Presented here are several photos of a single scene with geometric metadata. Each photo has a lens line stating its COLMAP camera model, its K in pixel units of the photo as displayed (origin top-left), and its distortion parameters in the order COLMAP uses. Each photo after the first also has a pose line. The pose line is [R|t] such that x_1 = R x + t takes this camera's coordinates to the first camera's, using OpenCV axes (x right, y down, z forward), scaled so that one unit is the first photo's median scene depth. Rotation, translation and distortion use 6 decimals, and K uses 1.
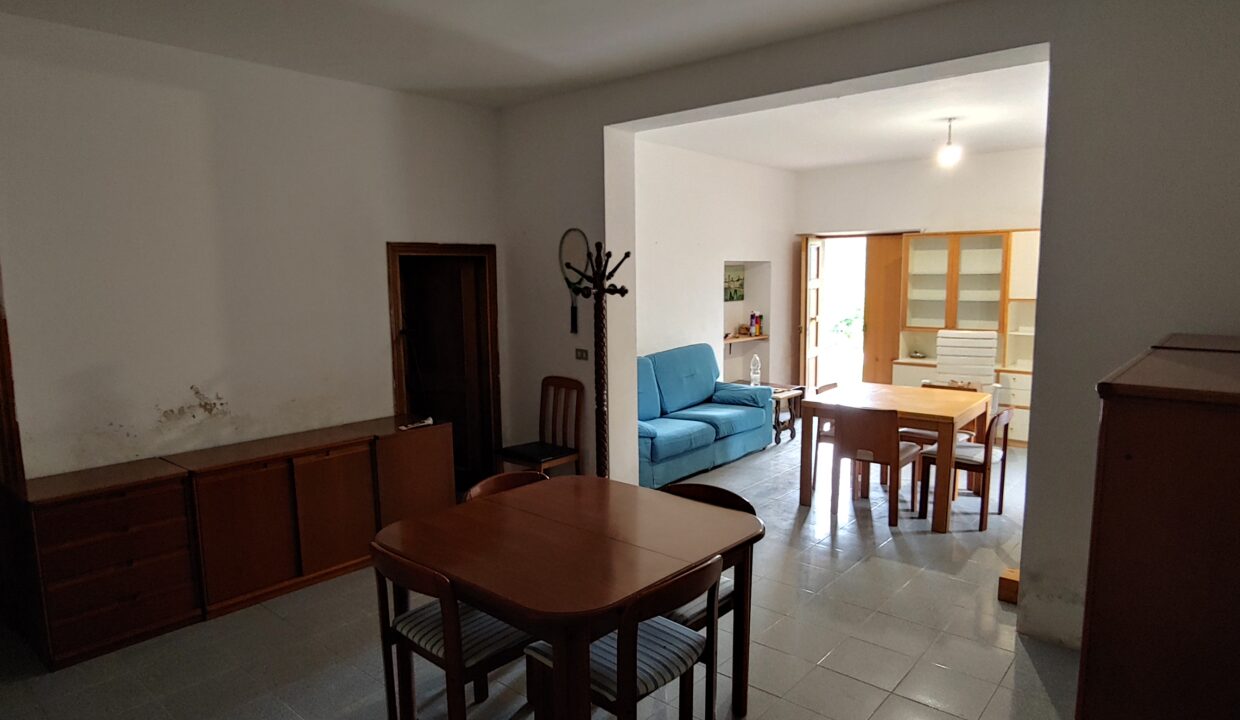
lens RADIAL K [[726.1, 0, 624.2], [0, 726.1, 361.2], [0, 0, 1]] dist [-0.013420, 0.003775]
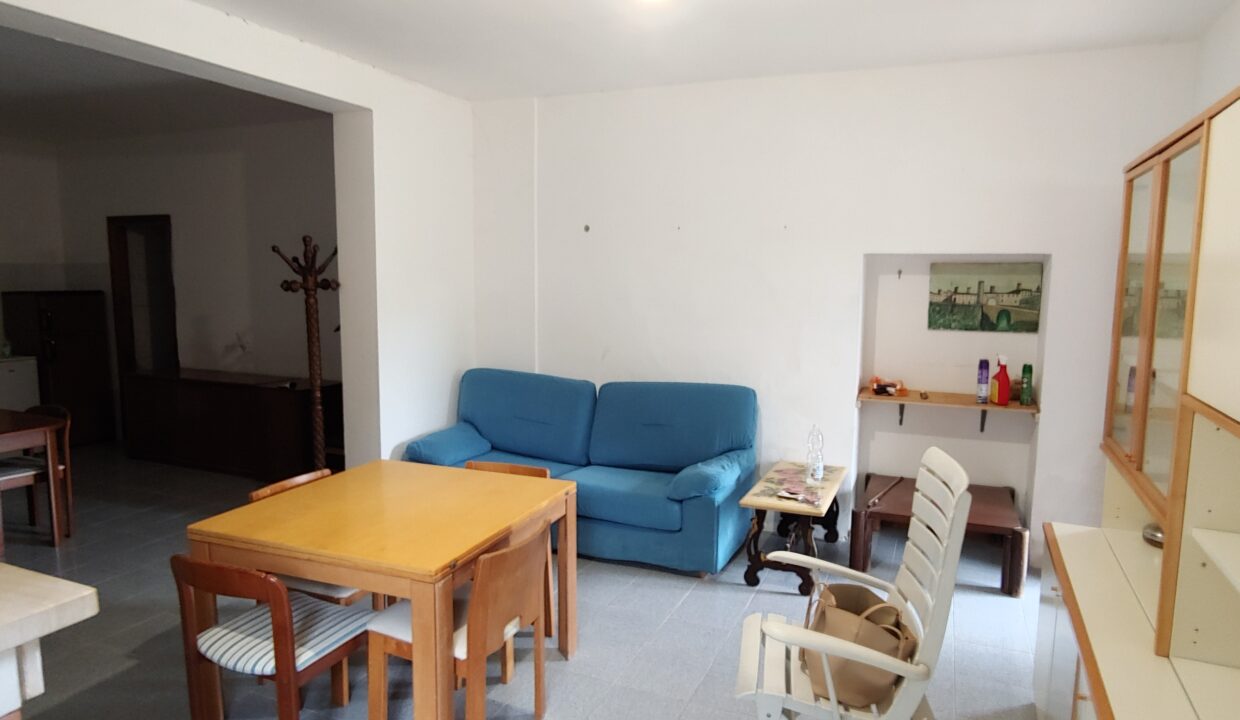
lens RADIAL K [[726.1, 0, 624.2], [0, 726.1, 361.2], [0, 0, 1]] dist [-0.013420, 0.003775]
pose [[0.283178, 0.117748, -0.951812, 1.038770], [-0.129726, 0.988017, 0.083631, -0.130542], [0.950253, 0.099792, 0.295059, 1.107150]]
